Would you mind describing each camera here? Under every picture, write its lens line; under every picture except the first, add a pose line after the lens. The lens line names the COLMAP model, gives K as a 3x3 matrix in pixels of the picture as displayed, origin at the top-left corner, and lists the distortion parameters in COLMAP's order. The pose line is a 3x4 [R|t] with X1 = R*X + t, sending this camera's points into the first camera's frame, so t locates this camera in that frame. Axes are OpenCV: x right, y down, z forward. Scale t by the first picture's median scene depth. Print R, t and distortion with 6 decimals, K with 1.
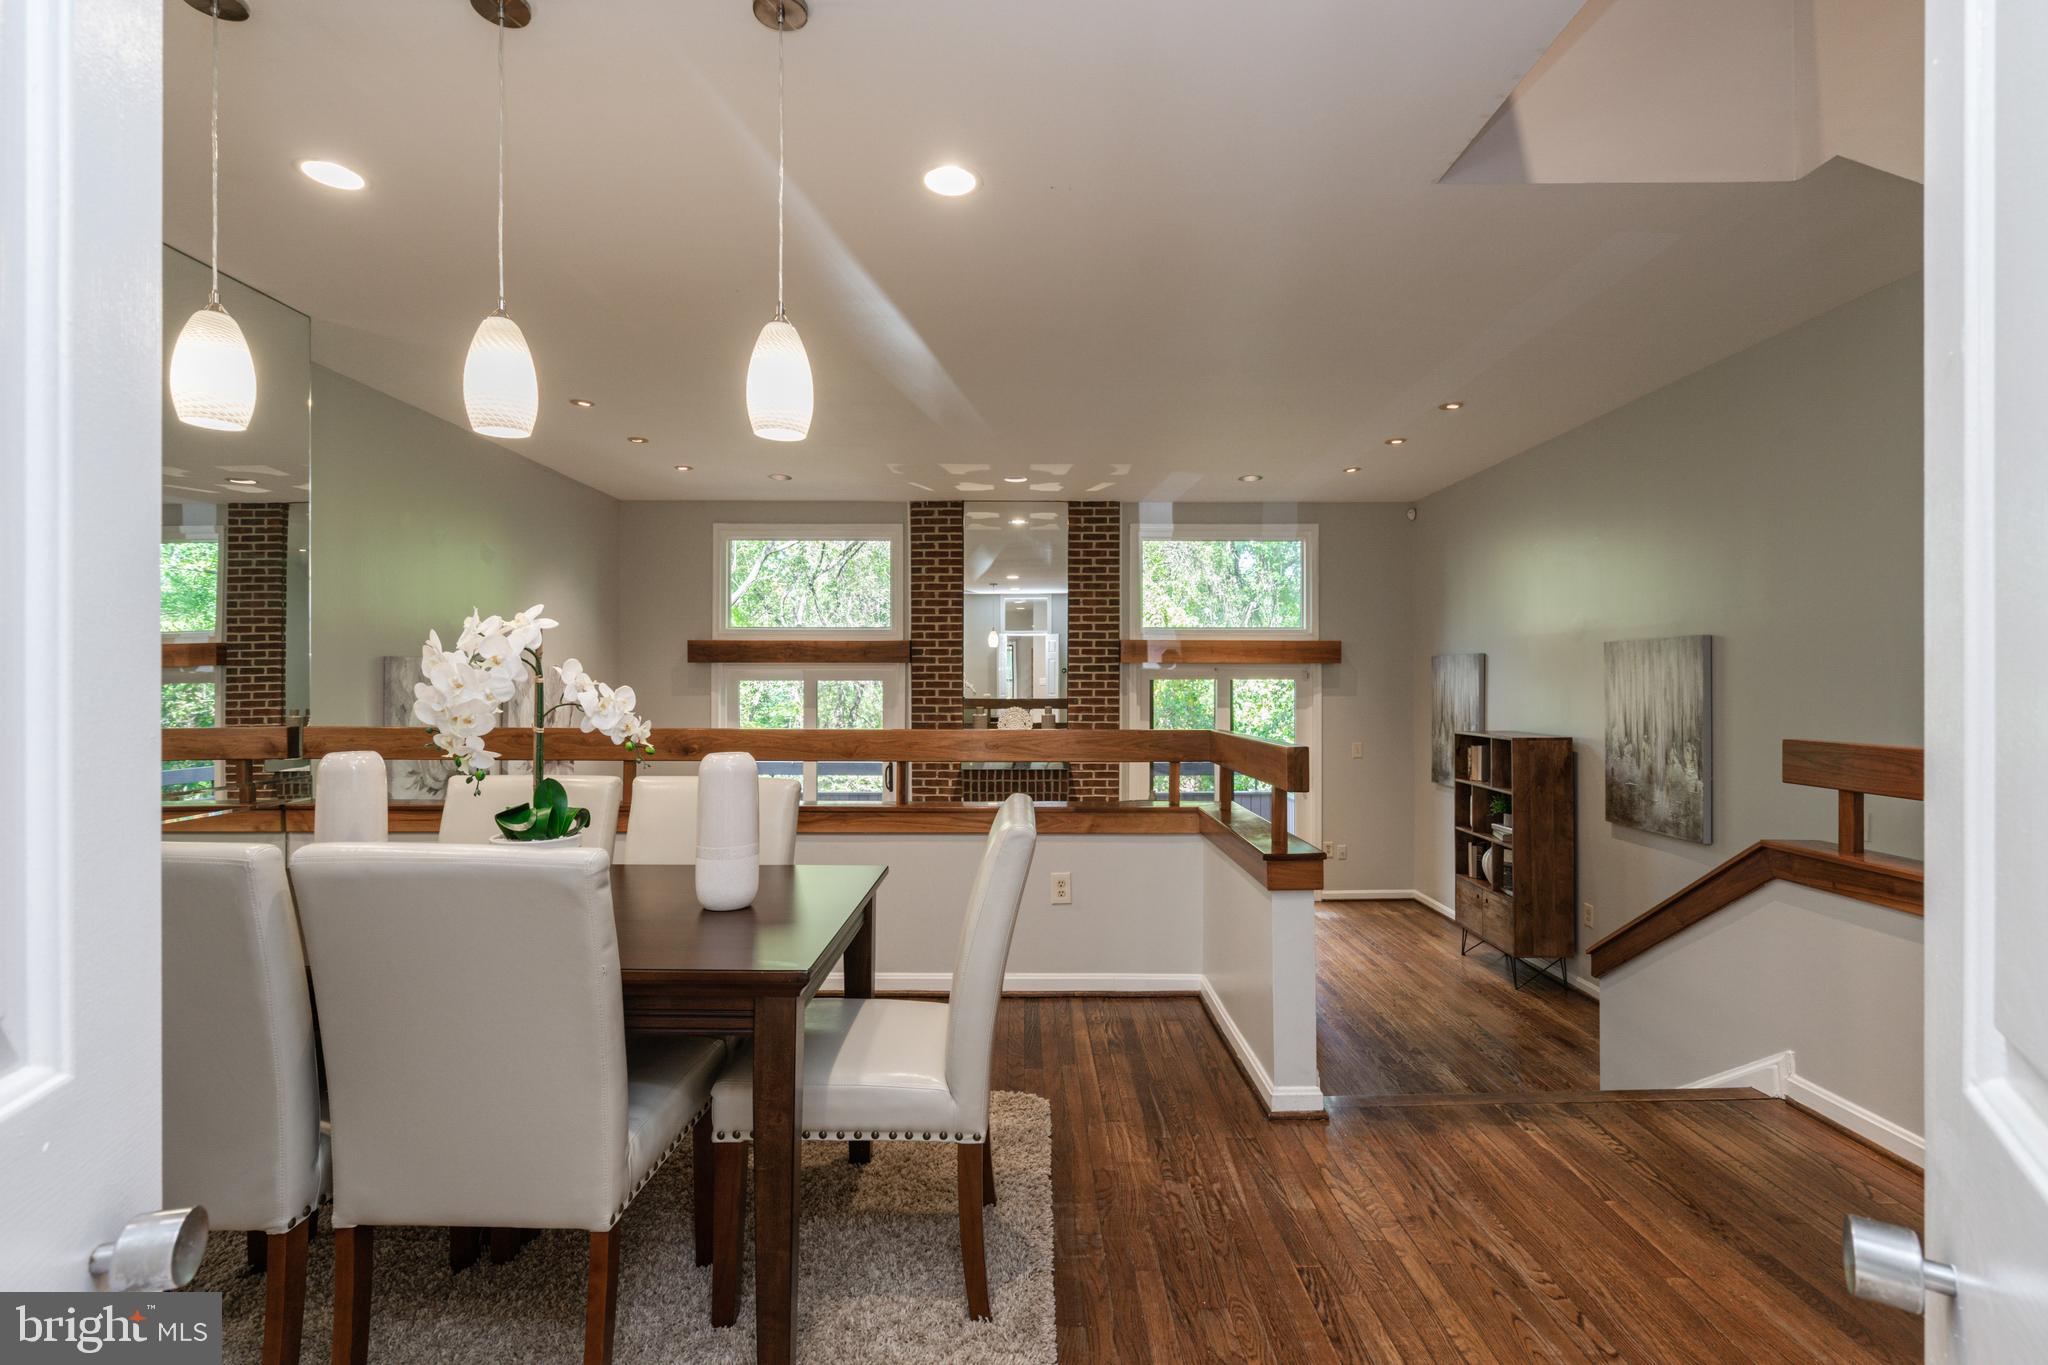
lens RADIAL K [[929.6, 0, 1016.9], [0, 929.6, 682.2], [0, 0, 1]] dist [-0.004936, 0.001198]
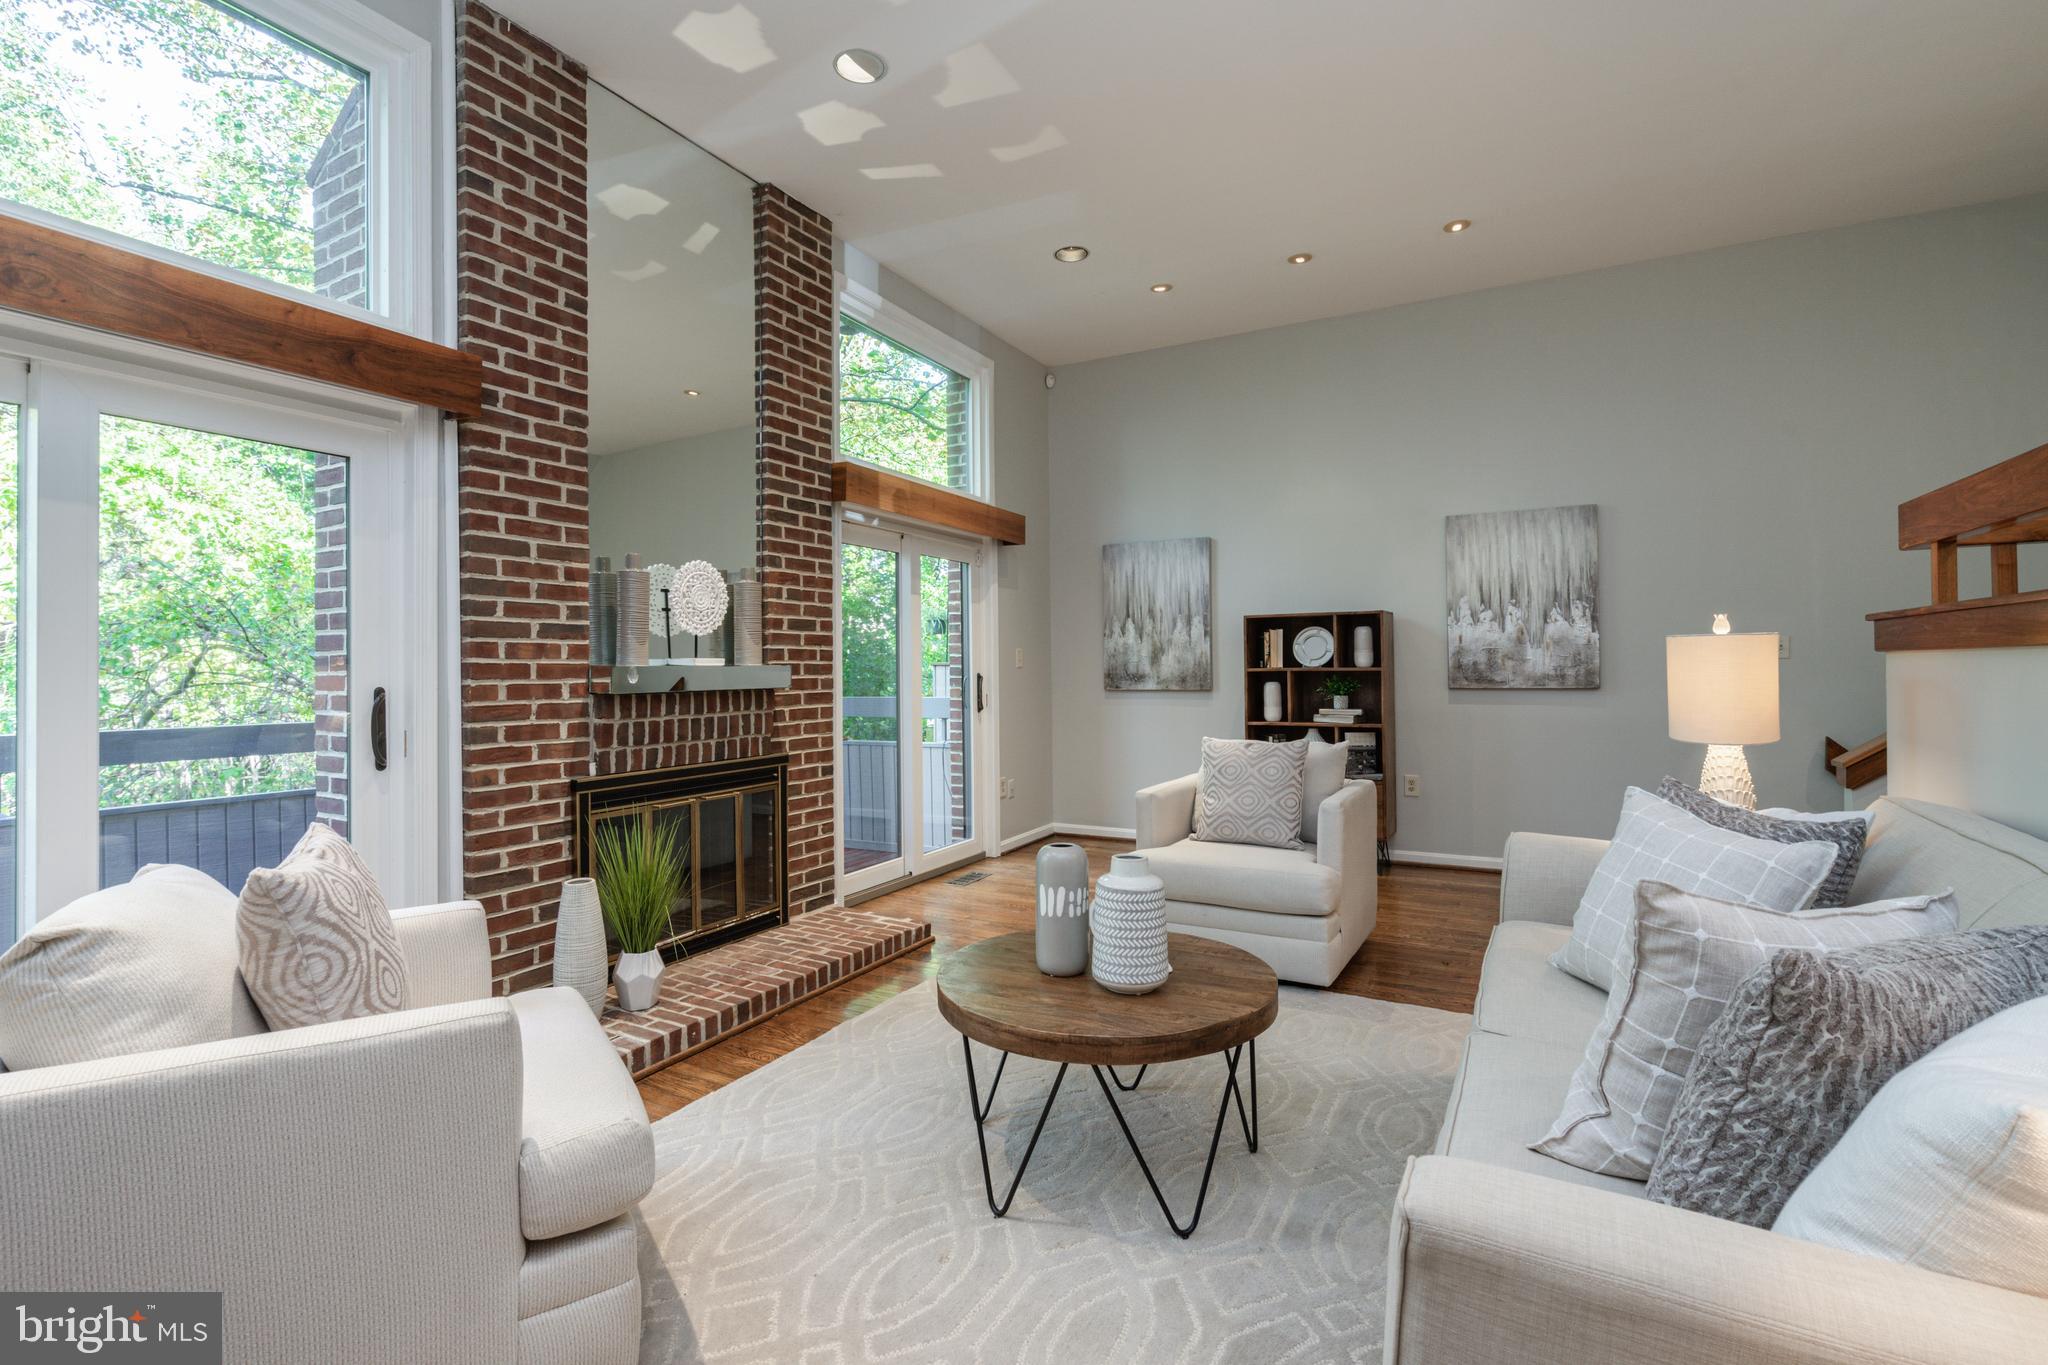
lens RADIAL K [[929.6, 0, 1024.1], [0, 929.6, 662.7], [0, 0, 1]] dist [-0.004936, 0.001198]
pose [[0.471008, 0.001575, 0.882128, -0.420584], [0.009481, 0.999932, -0.006848, 0.102477], [-0.882078, 0.011589, 0.470961, 0.770735]]
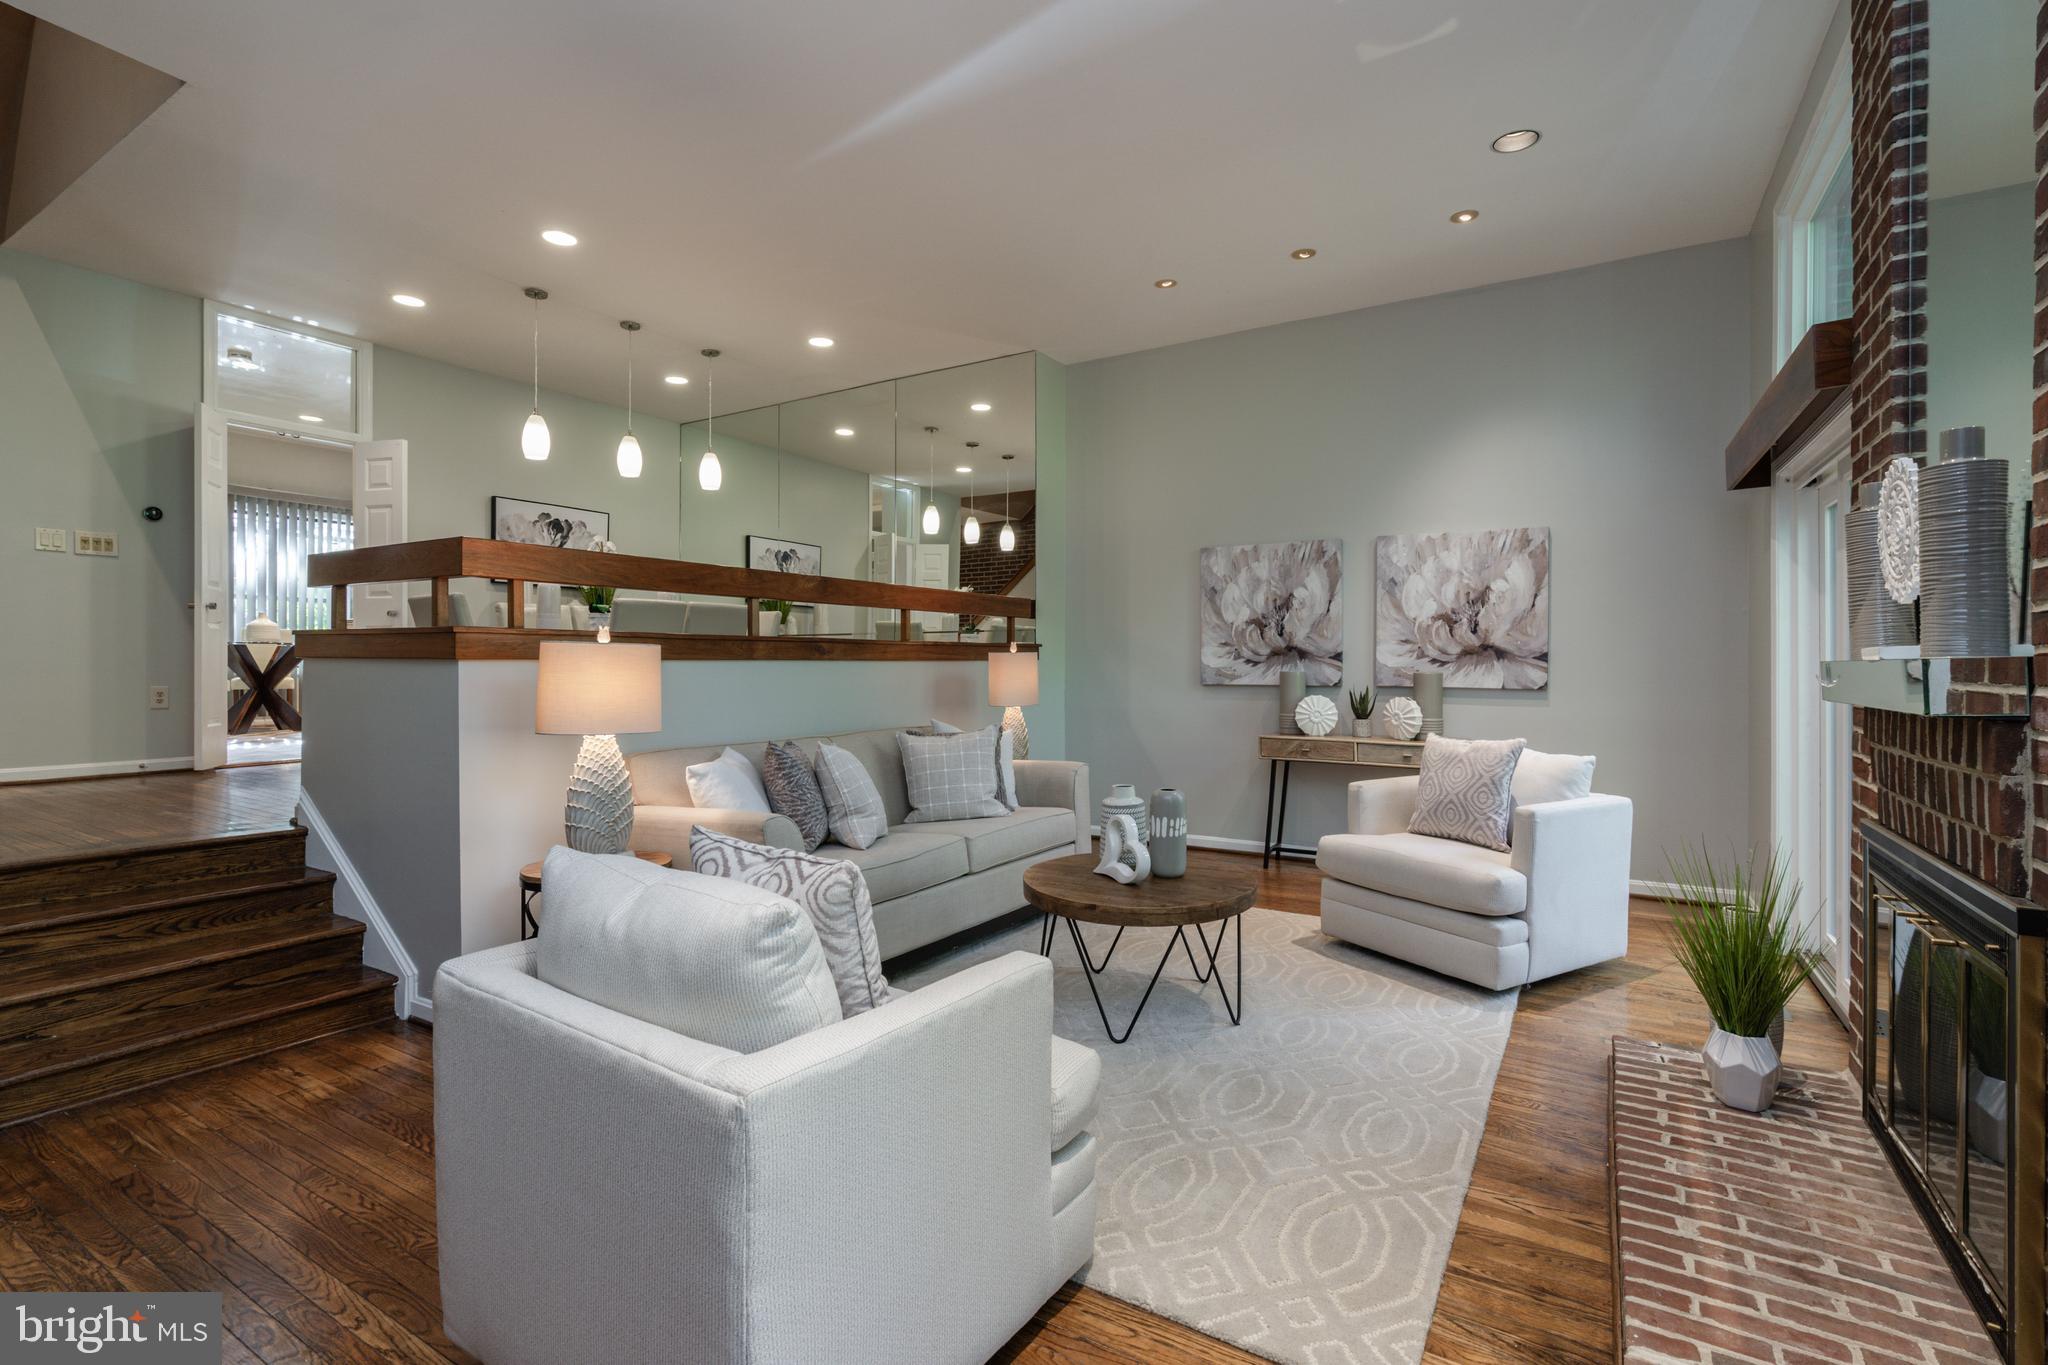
lens RADIAL K [[929.6, 0, 1015.1], [0, 929.6, 666.0], [0, 0, 1]] dist [-0.004936, 0.001198]
pose [[-0.520116, 0.002087, -0.854093, 0.413852], [-0.002346, 0.999990, 0.003873, 0.099575], [0.854093, 0.004018, -0.520106, 1.135379]]
